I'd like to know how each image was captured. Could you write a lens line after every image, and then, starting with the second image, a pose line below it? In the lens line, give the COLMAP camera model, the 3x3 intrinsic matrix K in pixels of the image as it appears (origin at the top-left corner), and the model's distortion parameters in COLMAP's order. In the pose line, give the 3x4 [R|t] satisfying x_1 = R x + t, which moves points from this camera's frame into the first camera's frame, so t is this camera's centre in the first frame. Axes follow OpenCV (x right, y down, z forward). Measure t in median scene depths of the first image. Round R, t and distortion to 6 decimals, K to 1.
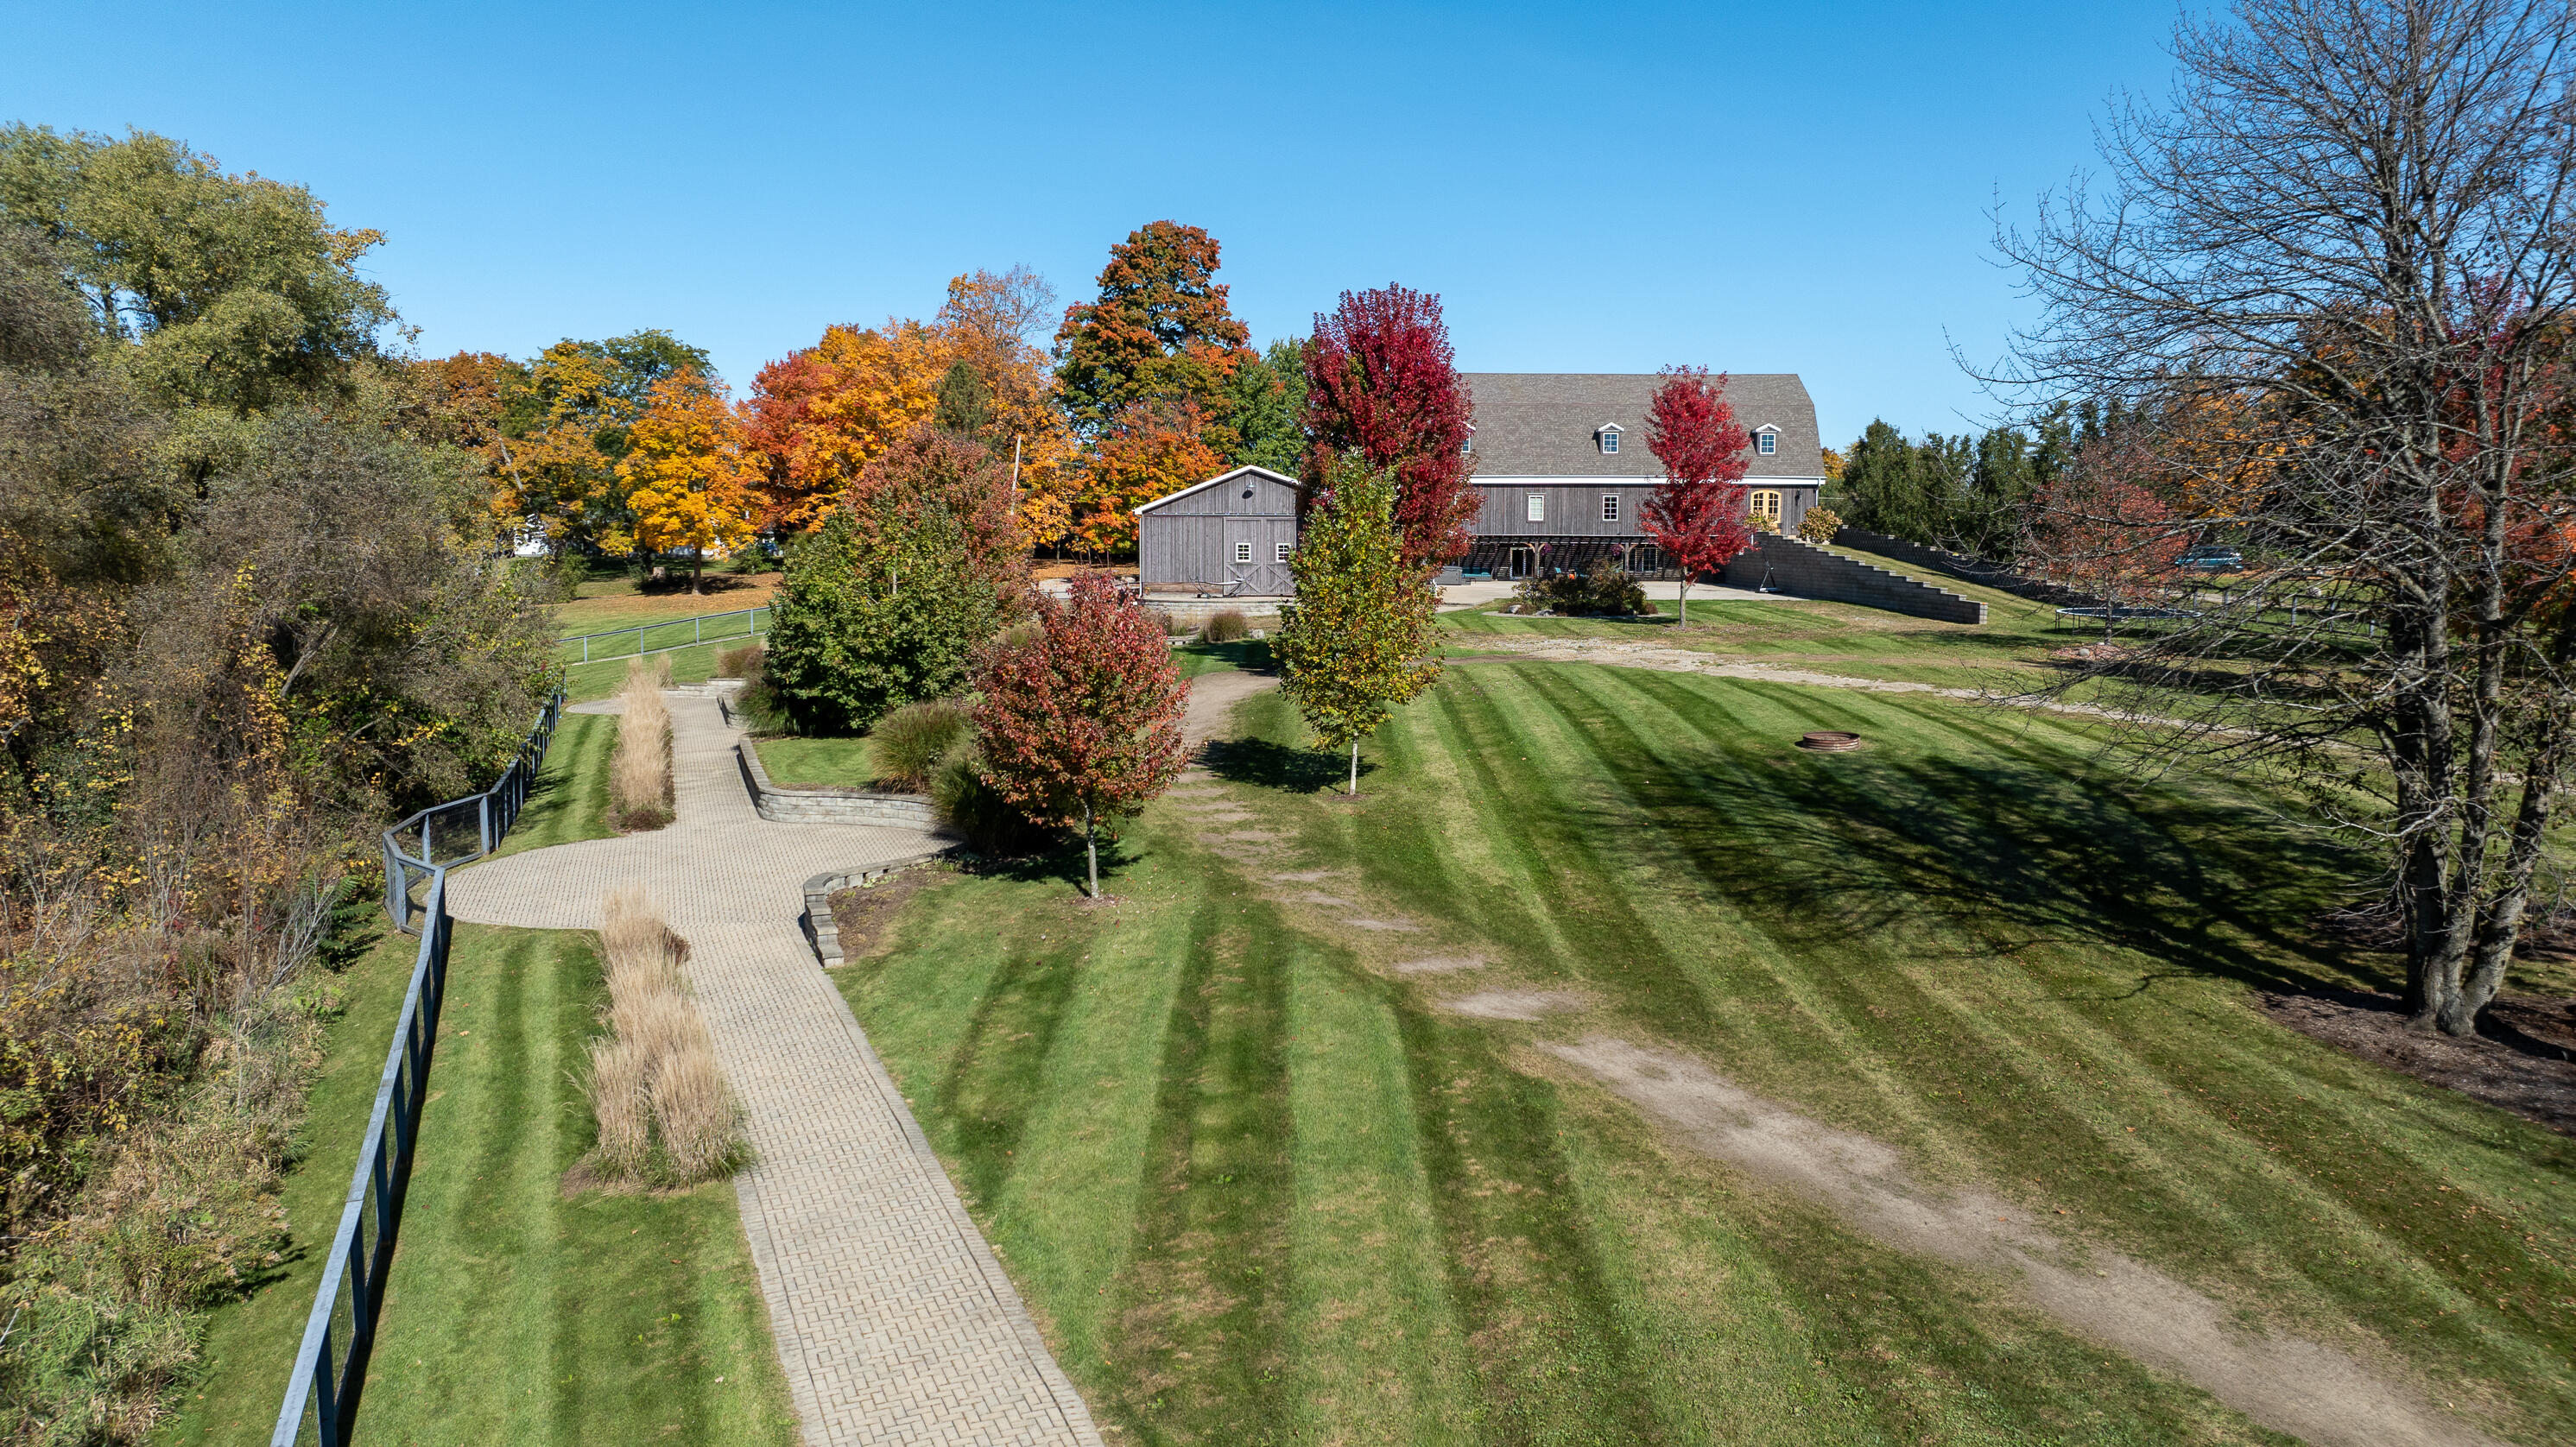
lens RADIAL K [[1800.7, 0, 1290.2], [0, 1800.7, 719.6], [0, 0, 1]] dist [-0.019167, -0.005161]
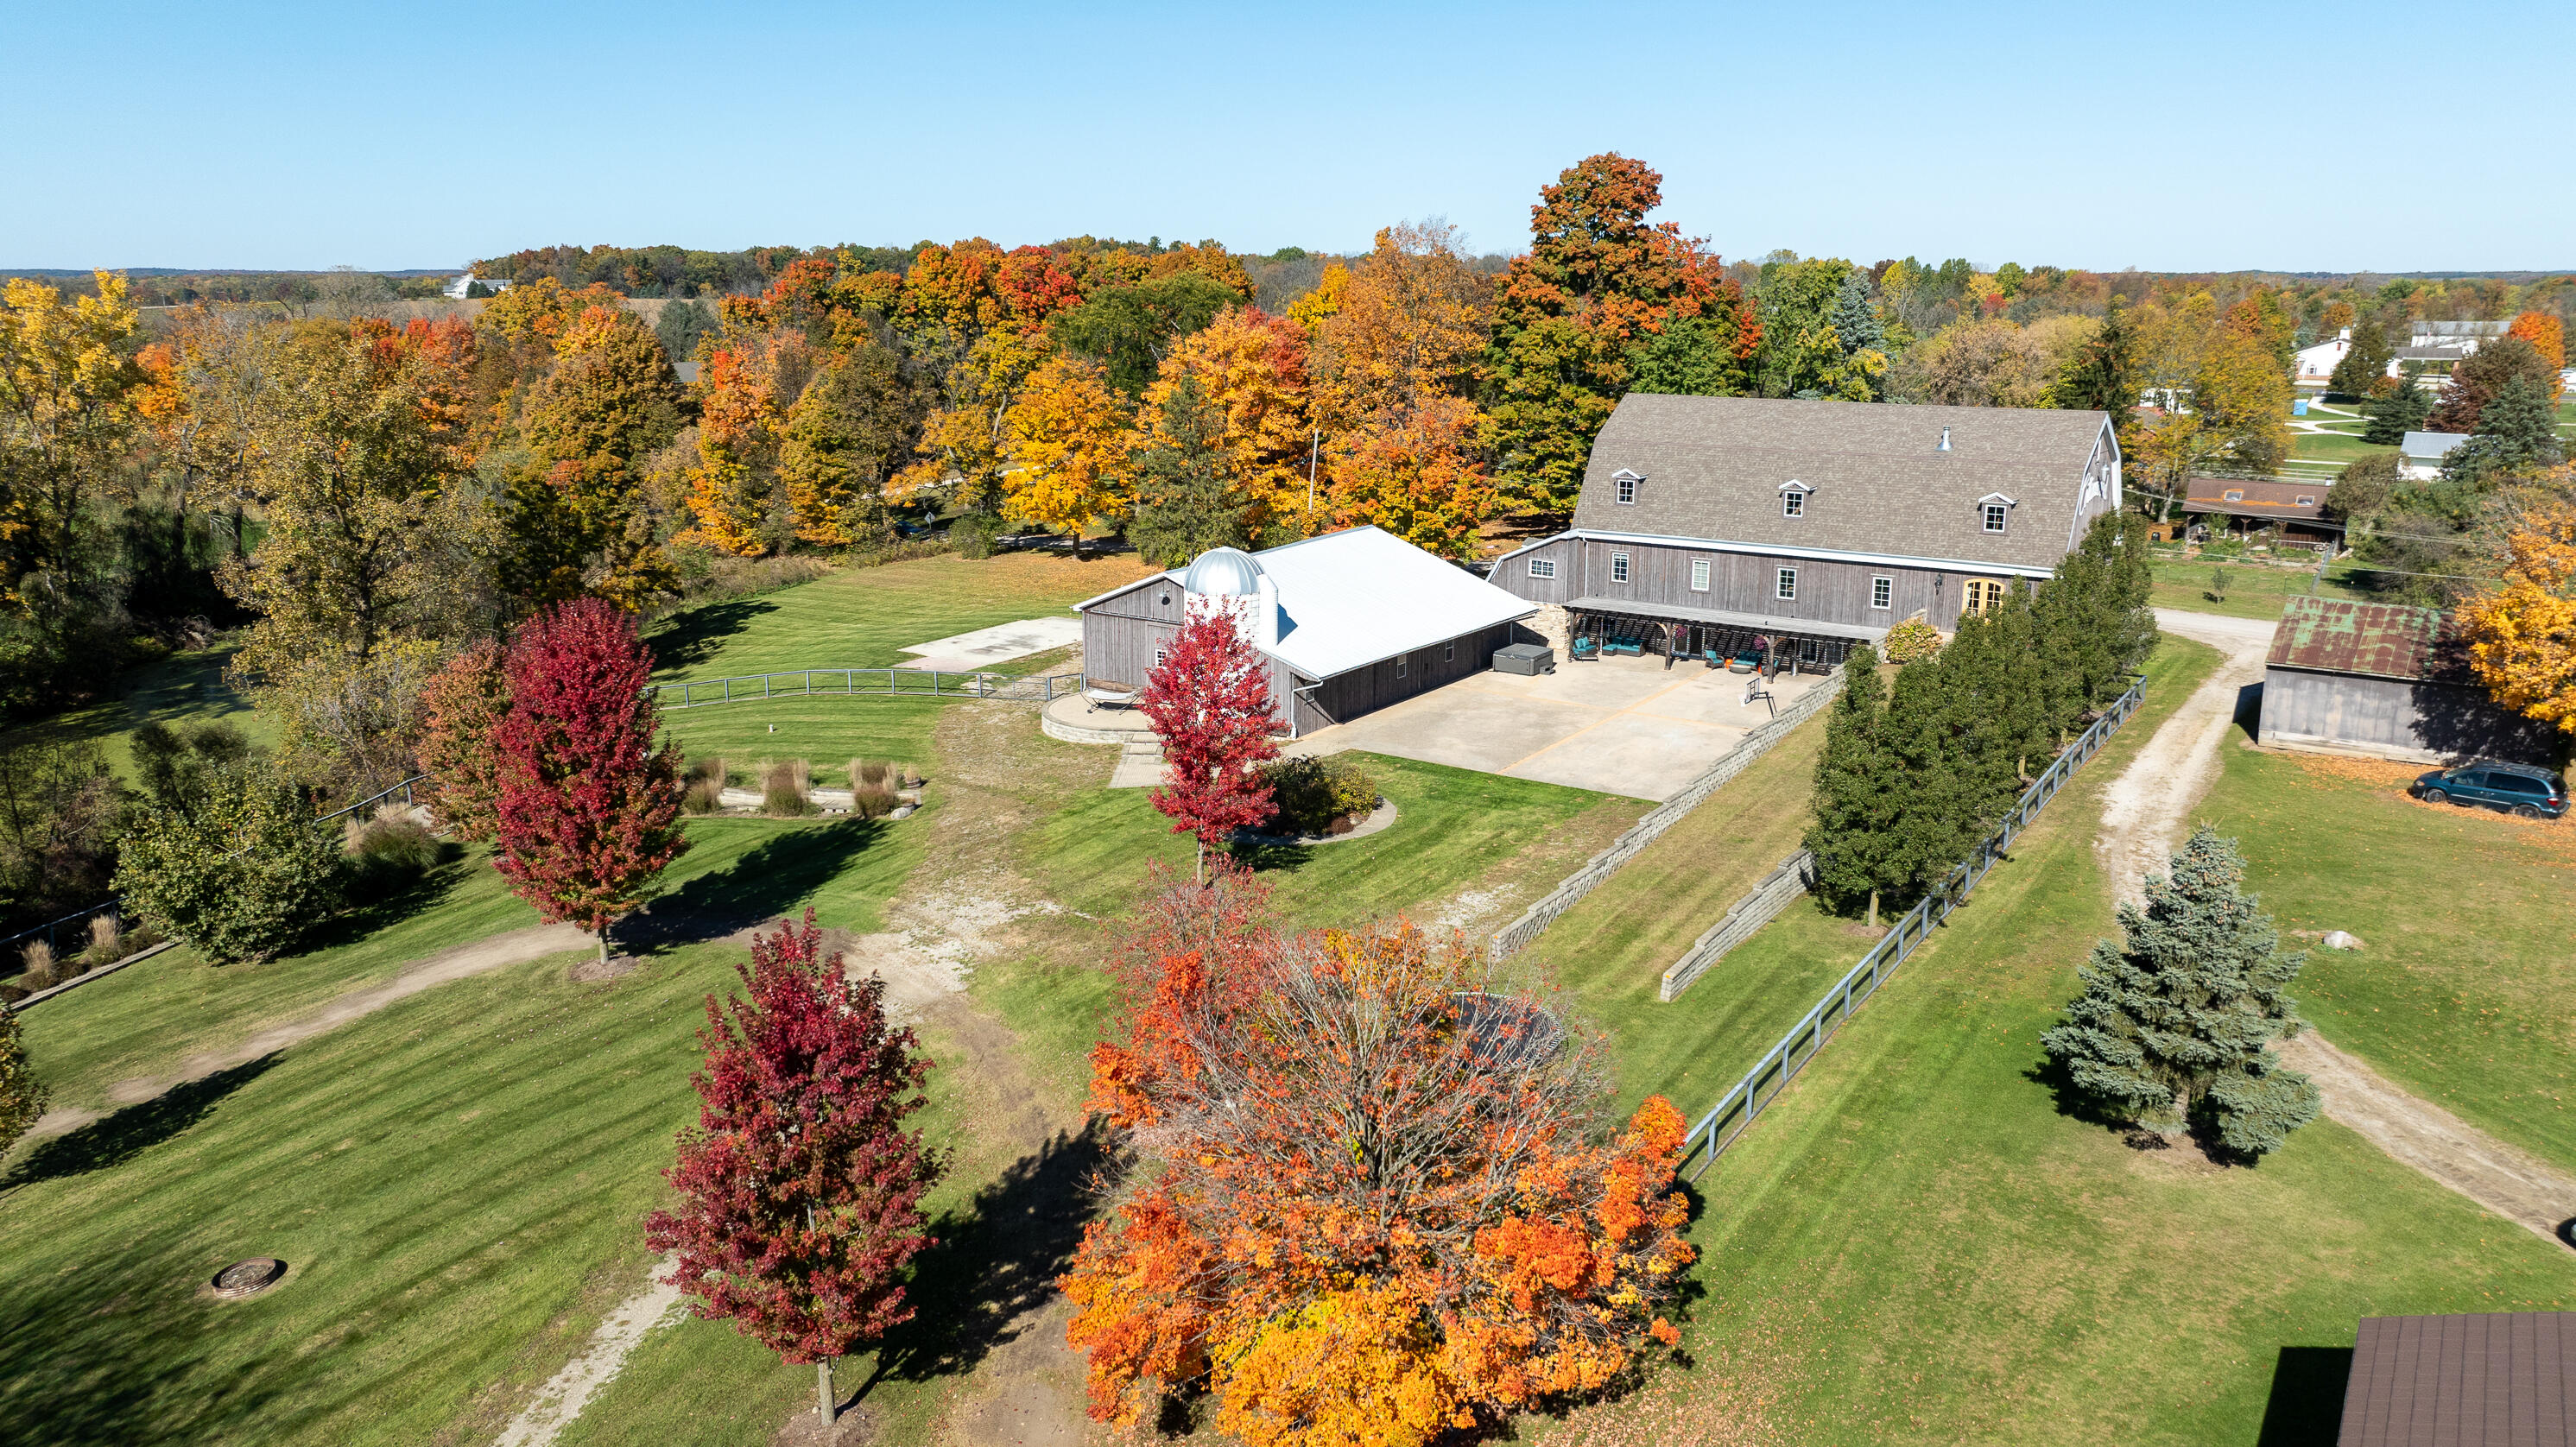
lens RADIAL K [[1800.7, 0, 1295.0], [0, 1800.7, 716.8], [0, 0, 1]] dist [-0.019167, -0.005161]
pose [[0.810704, 0.134793, -0.569728, 0.466332], [-0.053611, 0.986138, 0.157026, -0.172534], [0.582997, -0.096757, 0.806692, 0.201278]]
